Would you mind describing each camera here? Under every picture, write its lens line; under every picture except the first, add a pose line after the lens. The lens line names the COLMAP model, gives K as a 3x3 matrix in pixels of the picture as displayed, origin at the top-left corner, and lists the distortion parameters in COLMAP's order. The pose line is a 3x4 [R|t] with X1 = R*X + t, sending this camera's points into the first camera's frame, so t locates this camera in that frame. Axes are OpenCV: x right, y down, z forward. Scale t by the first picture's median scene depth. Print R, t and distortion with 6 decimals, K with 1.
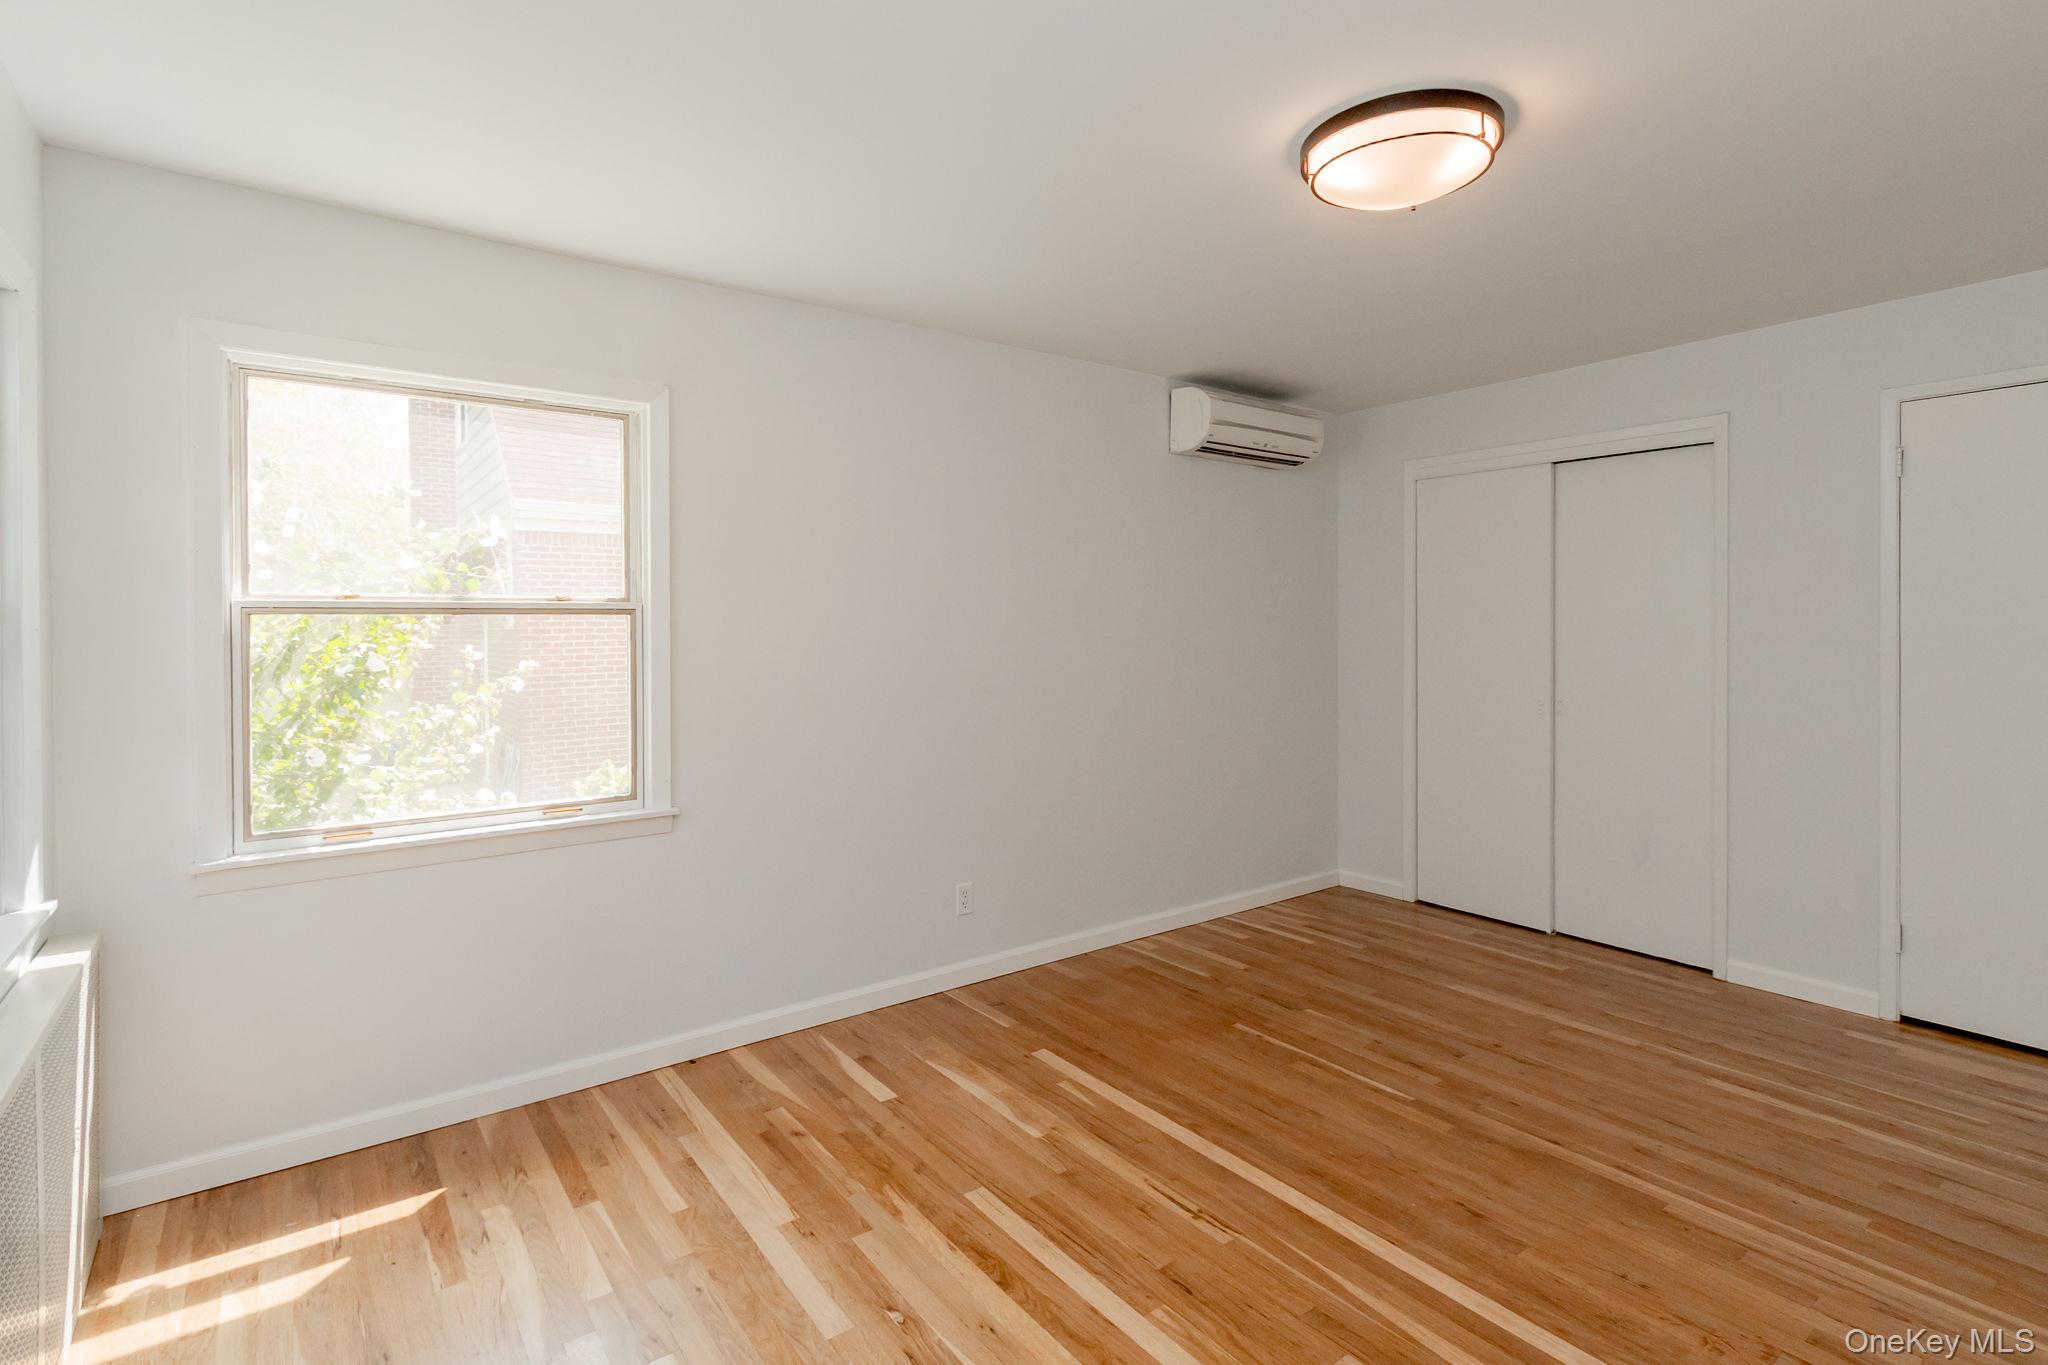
lens RADIAL K [[965.5, 0, 1014.3], [0, 965.5, 626.5], [0, 0, 1]] dist [-0.000665, -0.000238]
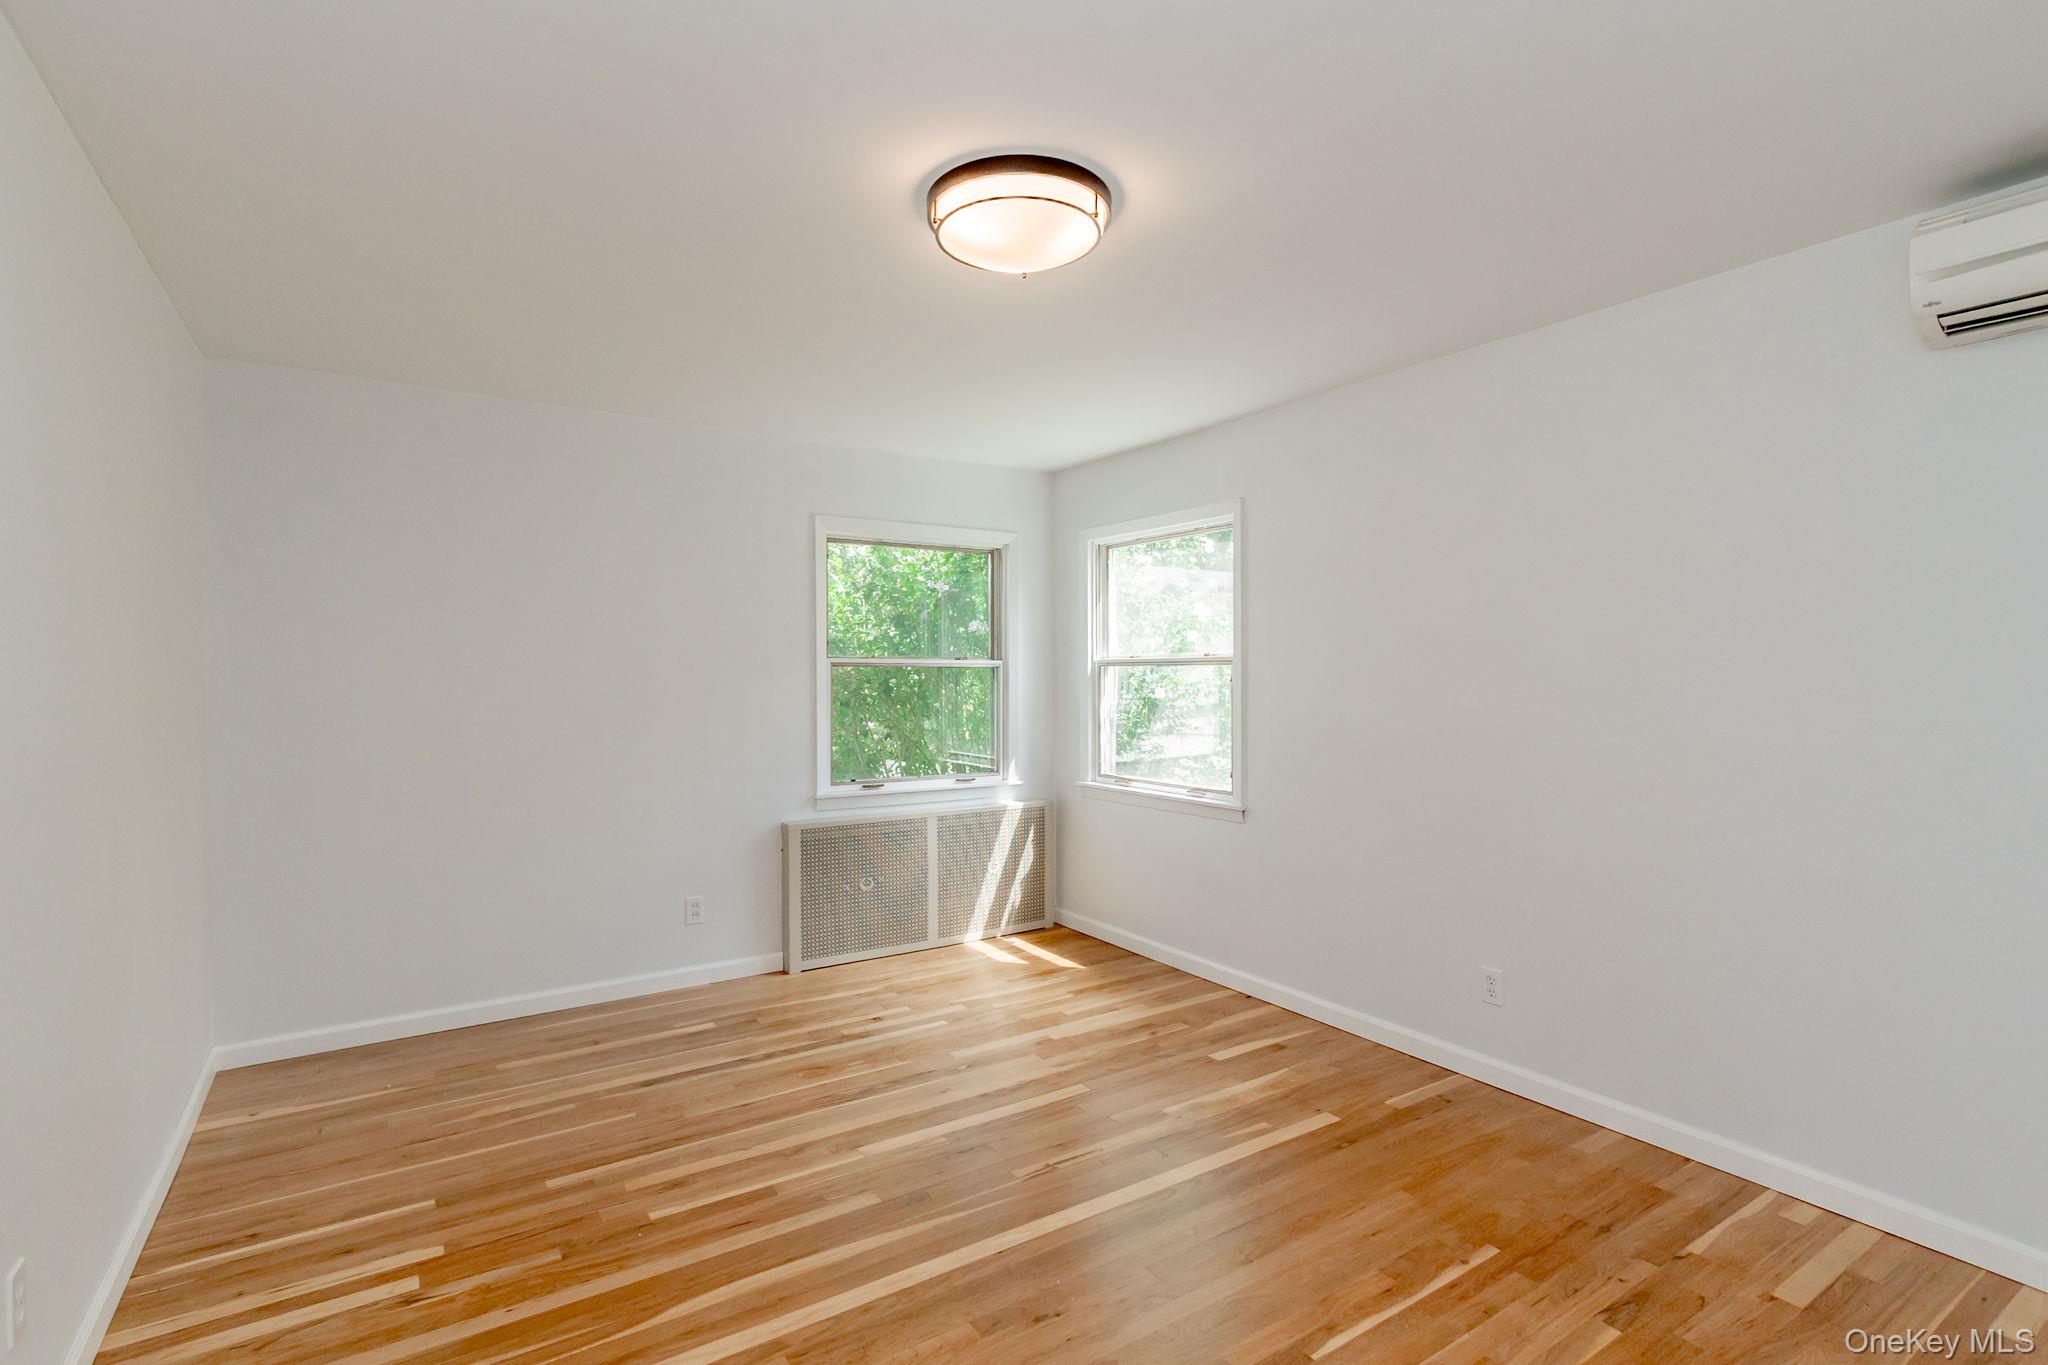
lens RADIAL K [[953.5, 0, 1026.7], [0, 953.5, 689.4], [0, 0, 1]] dist [0.001440, -0.000040]
pose [[-0.043670, 0.018784, -0.998869, 1.237920], [-0.002849, 0.999817, 0.018926, -0.002133], [0.999042, 0.003672, -0.043609, 0.928488]]
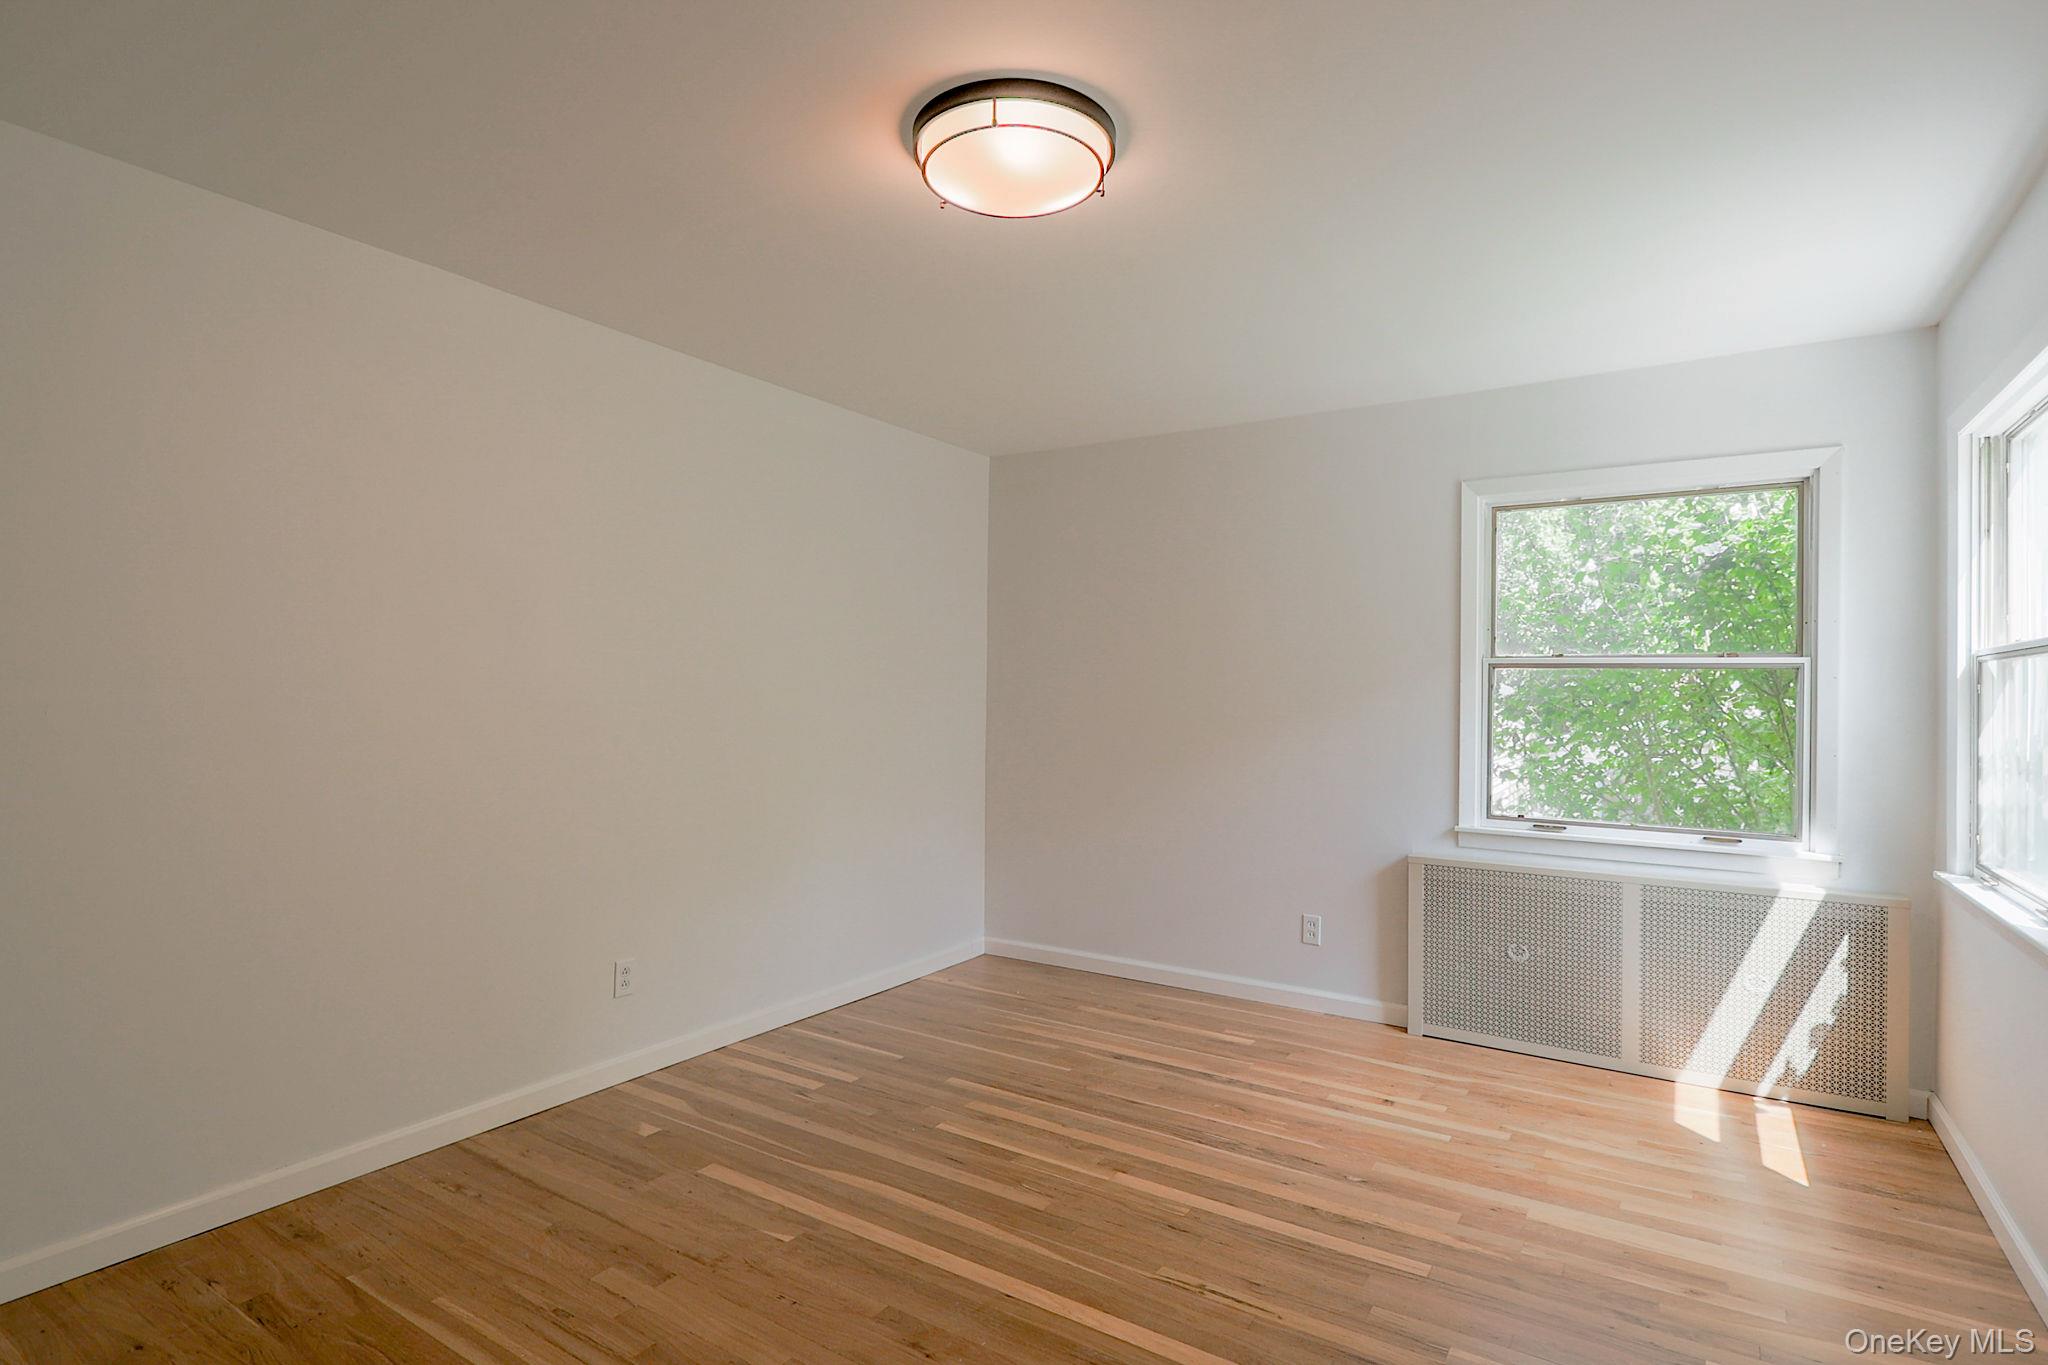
lens RADIAL K [[1038.3, 0, 1019.9], [0, 1038.3, 685.9], [0, 0, 1]] dist [-0.002505, -0.002695]
pose [[-0.935256, -0.007464, -0.353892, 0.652681], [-0.006773, 0.999972, -0.003192, 0.025425], [0.353906, -0.000589, -0.935281, 1.713250]]
